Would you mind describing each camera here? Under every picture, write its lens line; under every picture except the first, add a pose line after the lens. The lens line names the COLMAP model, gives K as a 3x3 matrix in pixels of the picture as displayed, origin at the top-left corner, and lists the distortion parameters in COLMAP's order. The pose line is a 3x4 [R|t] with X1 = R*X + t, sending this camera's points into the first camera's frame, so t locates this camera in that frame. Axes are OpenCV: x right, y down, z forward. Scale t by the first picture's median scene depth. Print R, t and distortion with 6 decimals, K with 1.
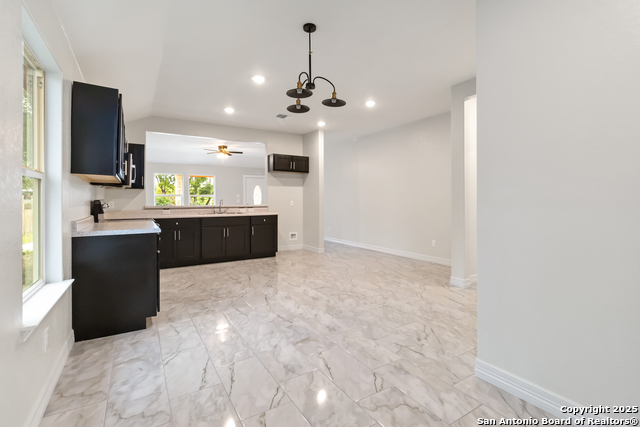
lens RADIAL K [[300.2, 0, 317.6], [0, 300.2, 205.7], [0, 0, 1]] dist [0.003481, 0.000788]
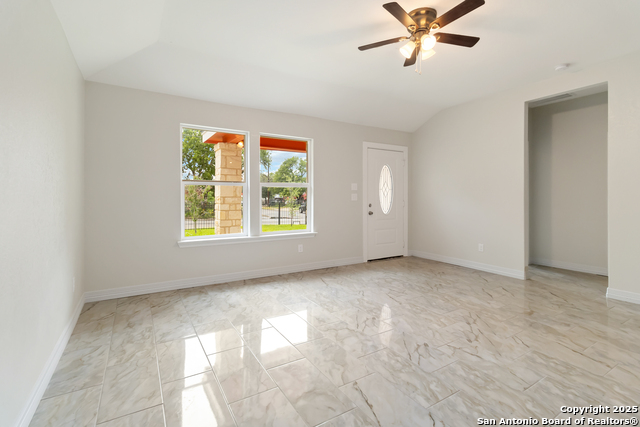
lens RADIAL K [[300.2, 0, 317.4], [0, 300.2, 199.7], [0, 0, 1]] dist [0.003481, 0.000788]
pose [[0.999992, 0.003066, 0.002748, -0.816381], [-0.003028, 0.999902, -0.013685, -0.015640], [-0.002789, 0.013677, 0.999903, 1.351863]]
